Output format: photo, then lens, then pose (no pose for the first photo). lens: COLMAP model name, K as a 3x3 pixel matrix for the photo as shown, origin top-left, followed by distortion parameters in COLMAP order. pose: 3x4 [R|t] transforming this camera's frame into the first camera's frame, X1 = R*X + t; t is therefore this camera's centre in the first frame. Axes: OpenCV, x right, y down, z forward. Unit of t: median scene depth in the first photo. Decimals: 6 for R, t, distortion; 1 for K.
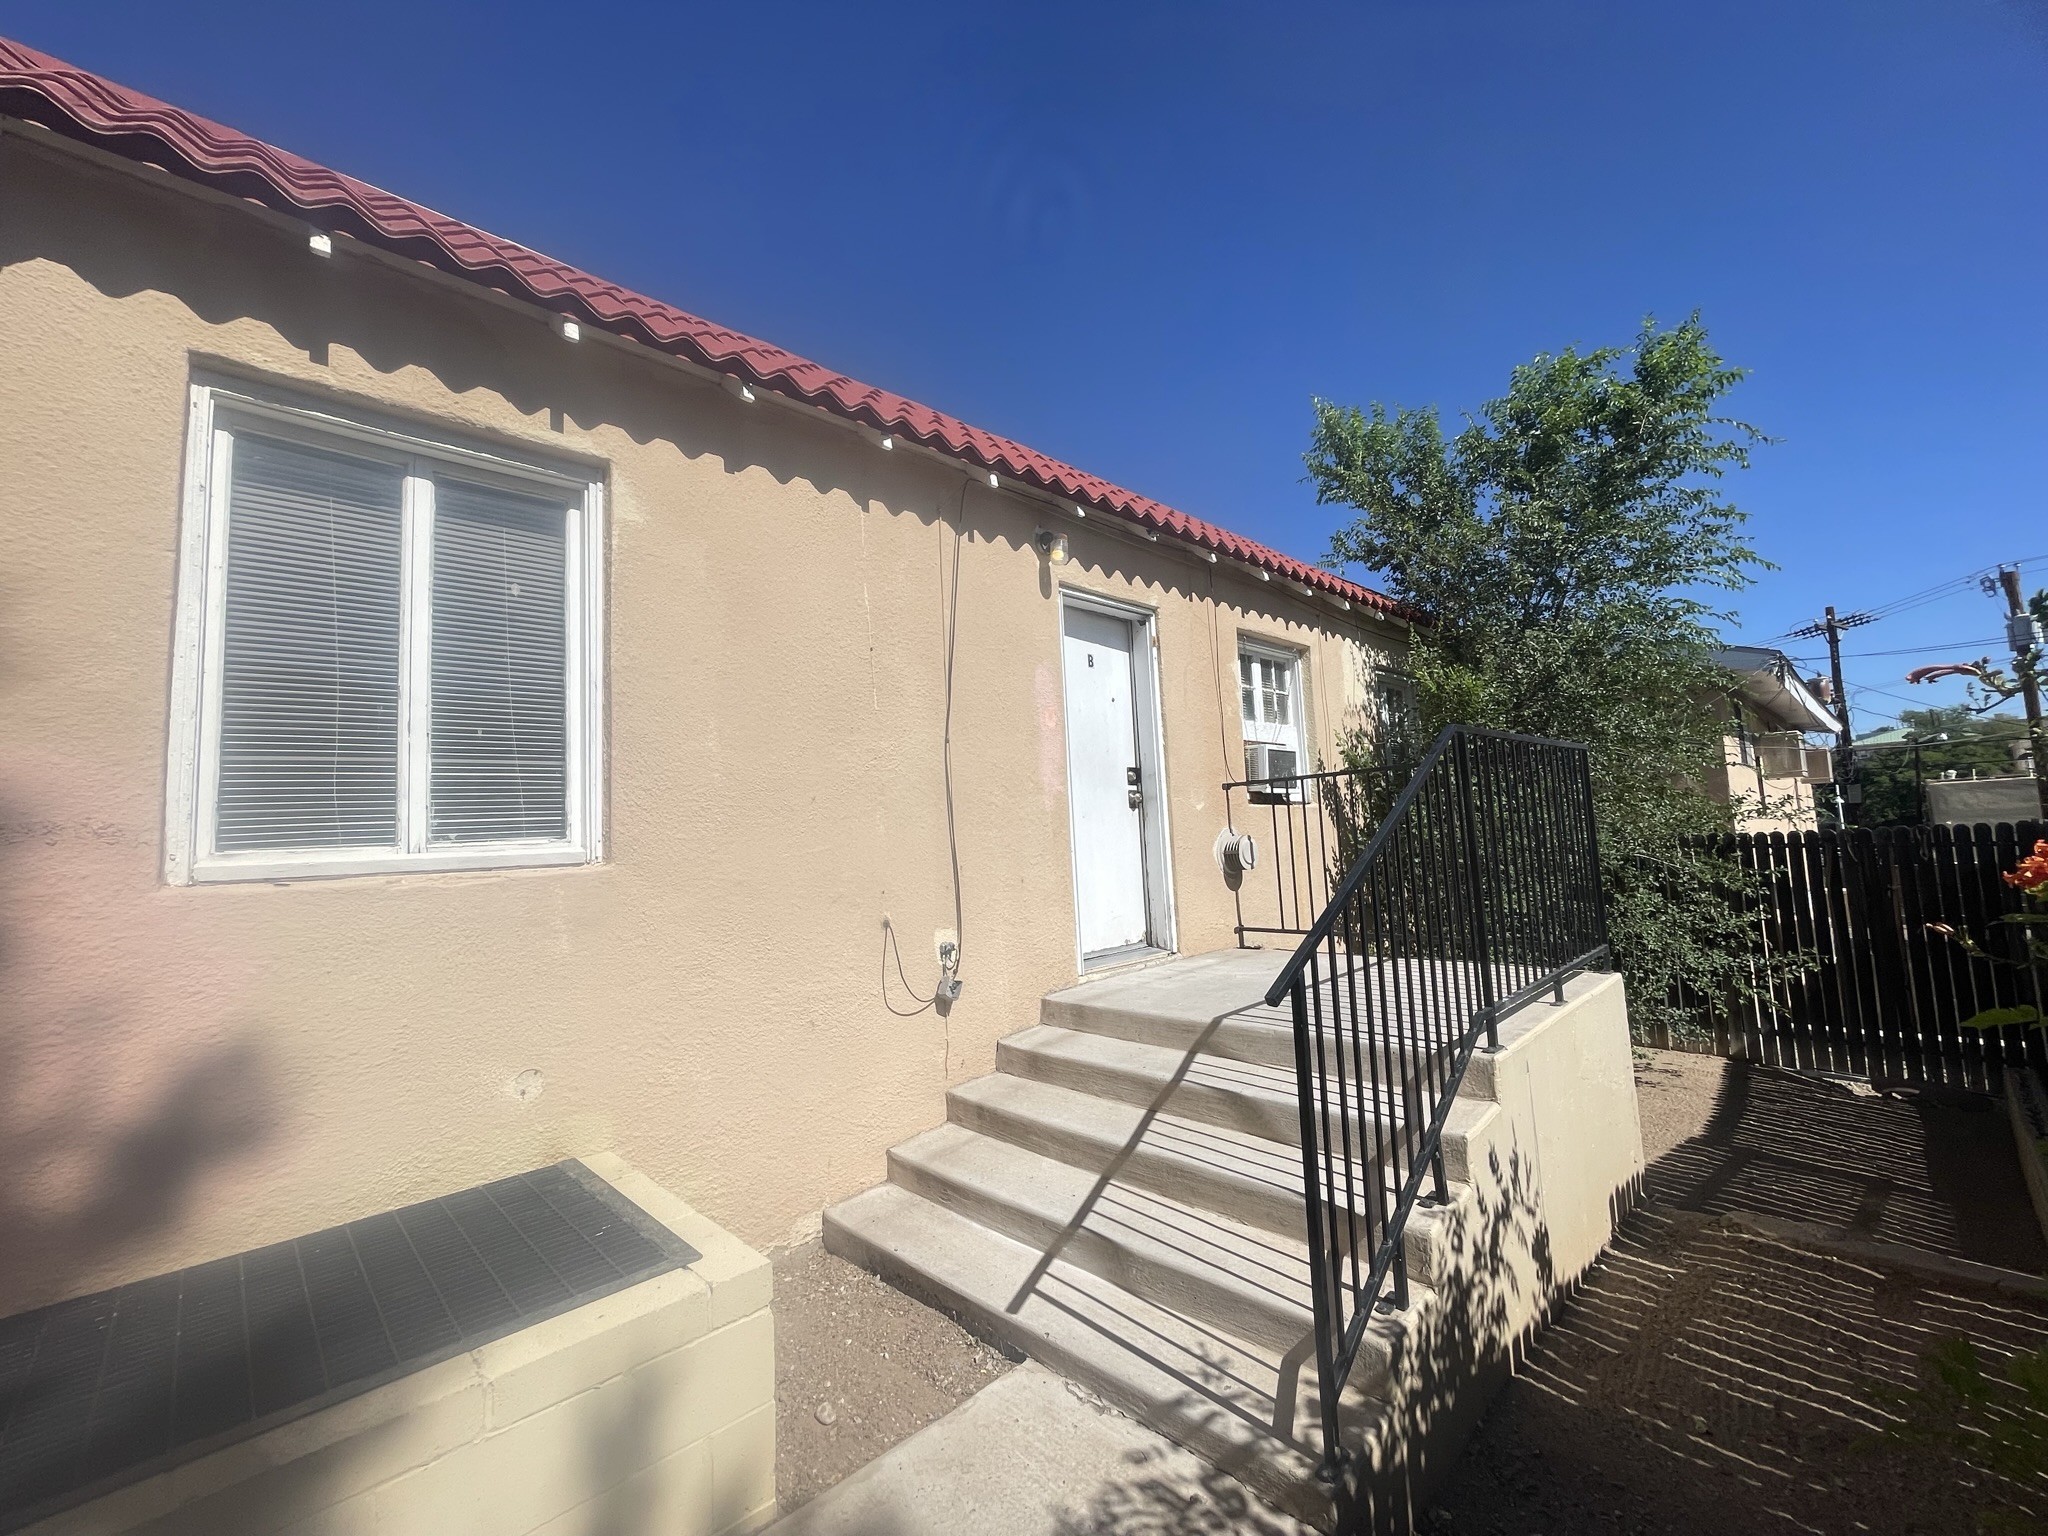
lens RADIAL K [[821.3, 0, 1024.2], [0, 821.3, 766.0], [0, 0, 1]] dist [-0.005426, 0.001140]
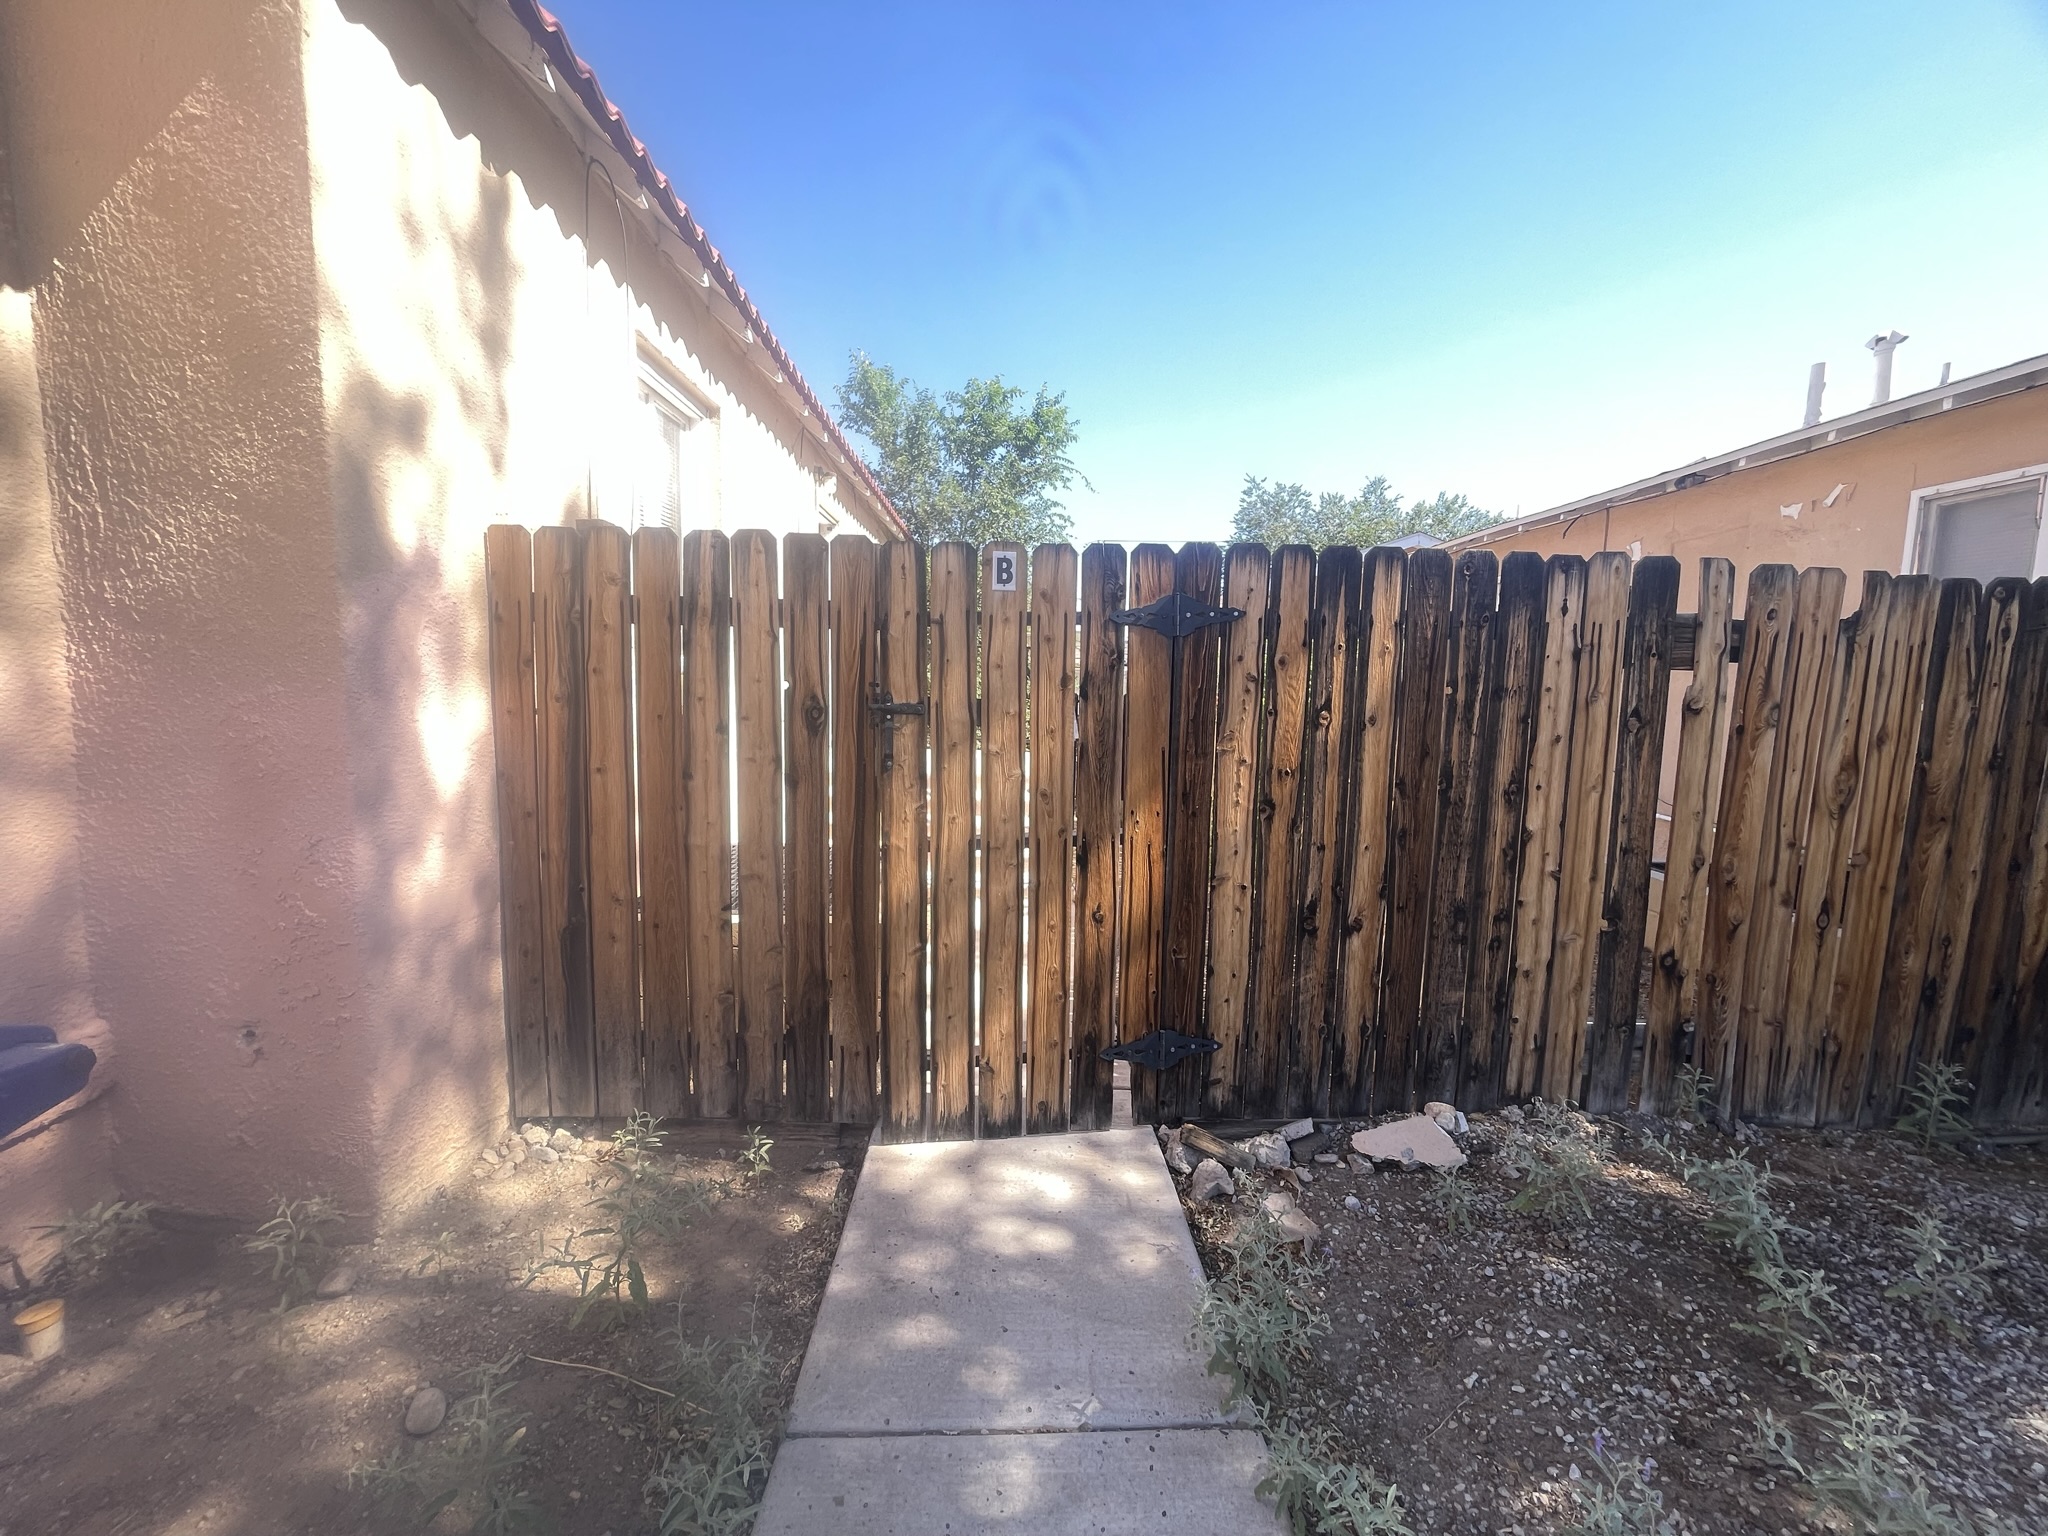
lens RADIAL K [[821.3, 0, 1028.6], [0, 821.3, 769.5], [0, 0, 1]] dist [-0.005426, 0.001140]
pose [[0.663029, -0.017764, 0.748382, -1.320084], [-0.127710, 0.982379, 0.136464, 0.002961], [-0.737619, -0.186055, 0.649077, -0.528887]]
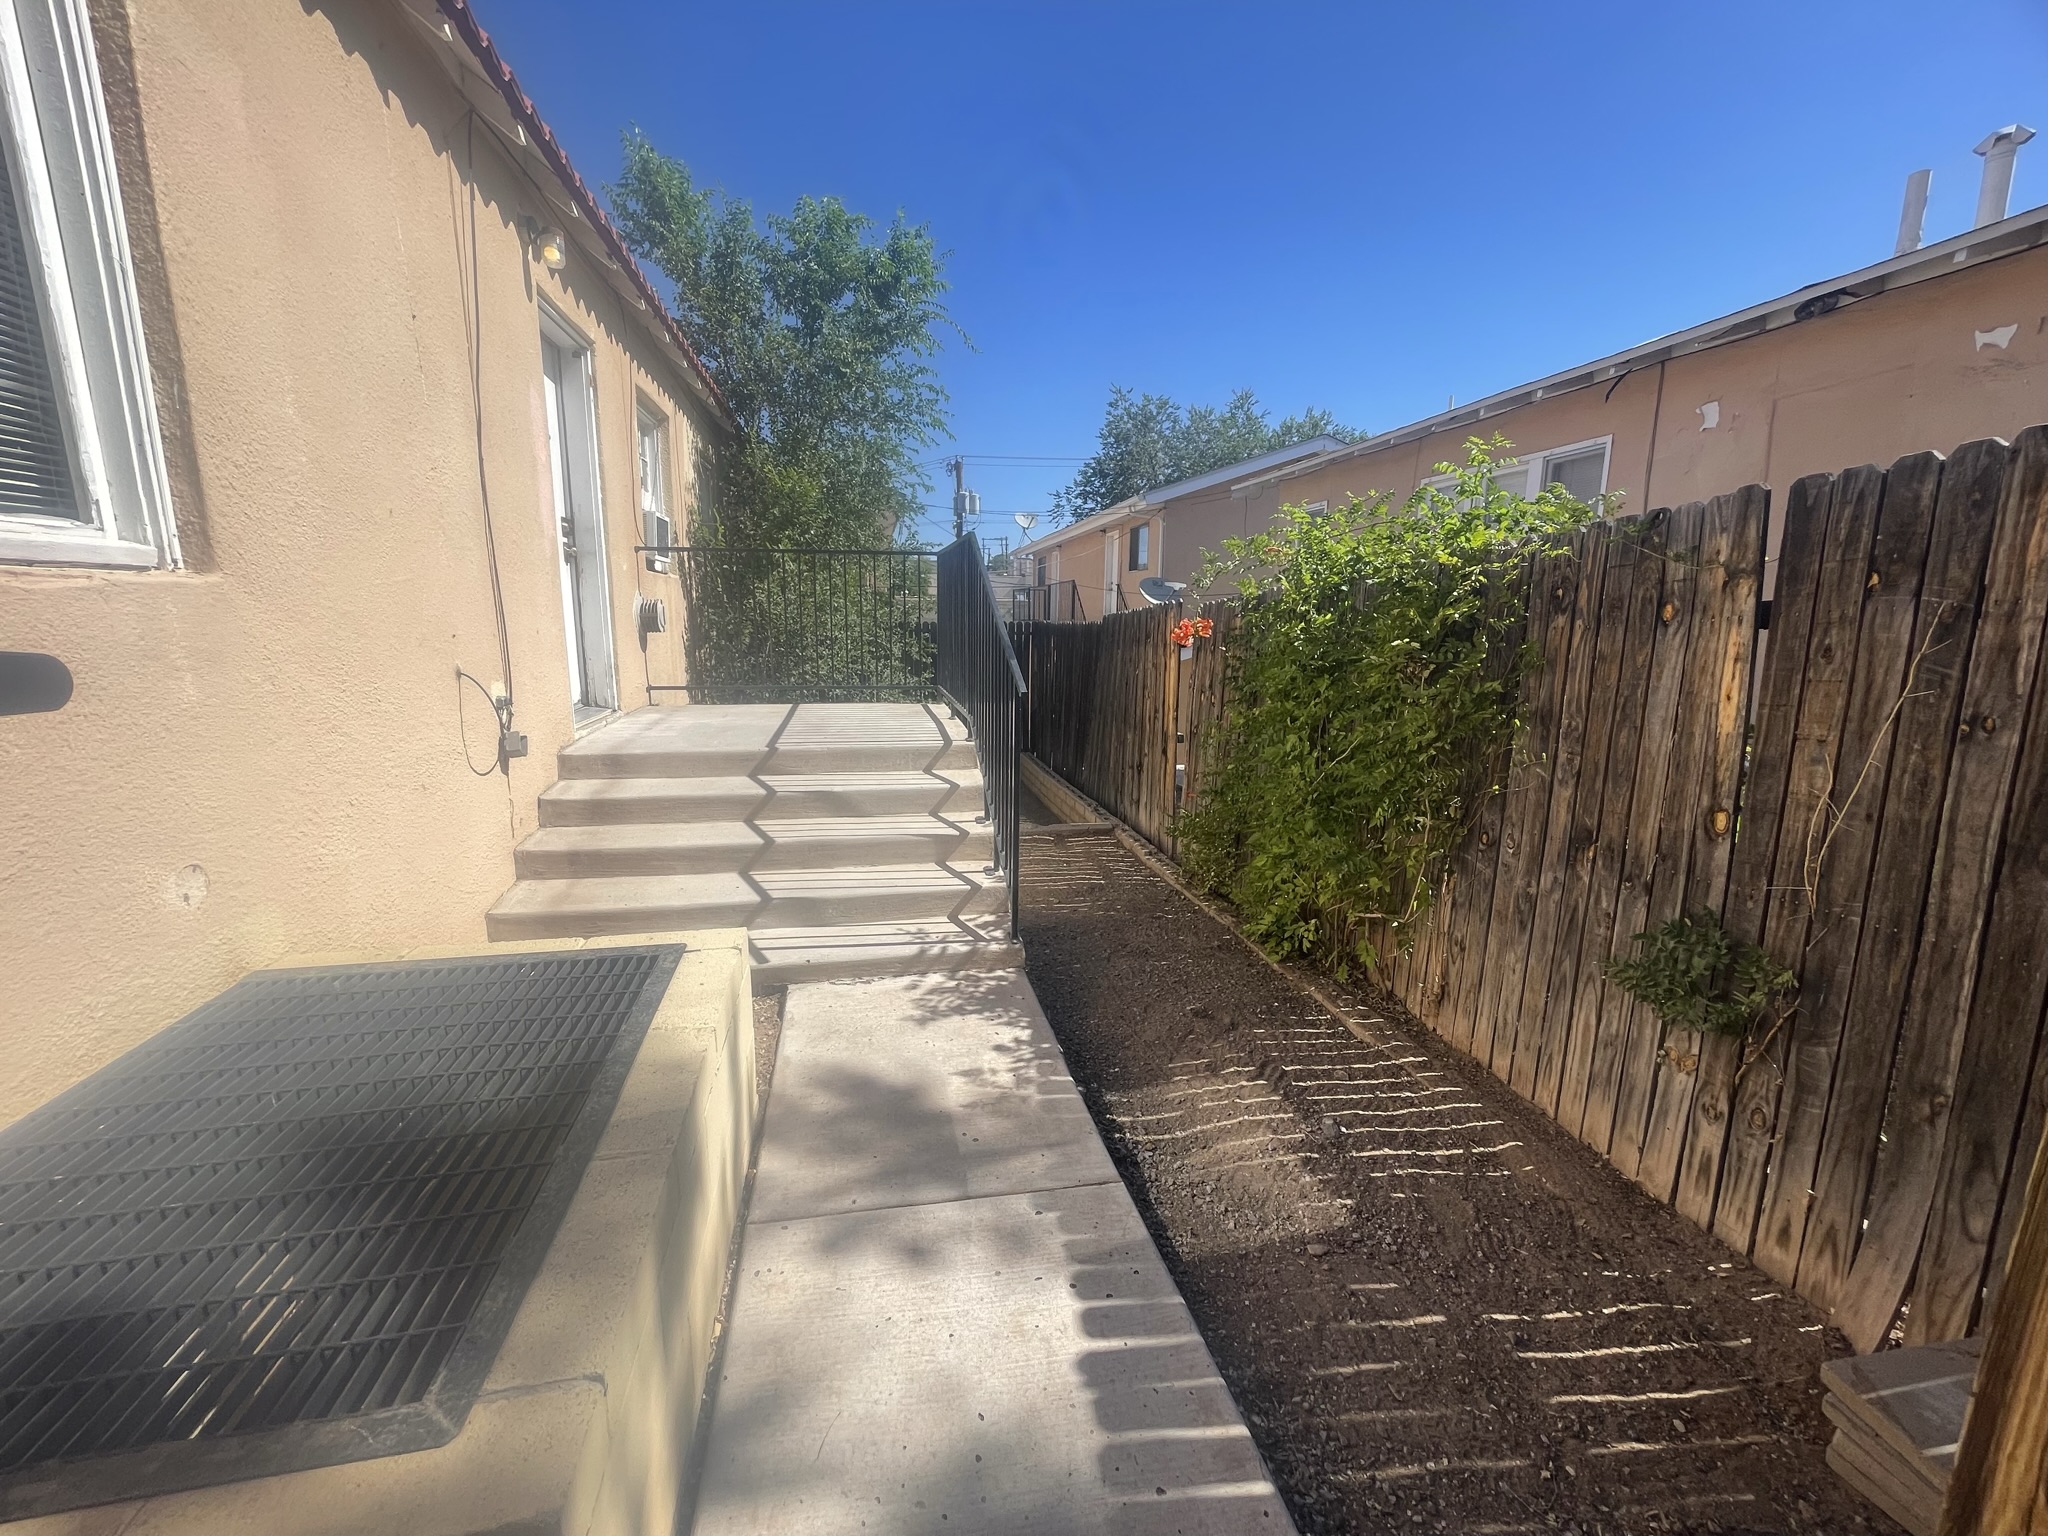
lens RADIAL K [[821.3, 0, 1020.5], [0, 821.3, 761.0], [0, 0, 1]] dist [-0.005426, 0.001140]
pose [[0.532858, -0.097627, 0.840554, -0.729022], [-0.116820, 0.975325, 0.187336, 0.066793], [-0.838102, -0.198018, 0.508305, 0.071511]]
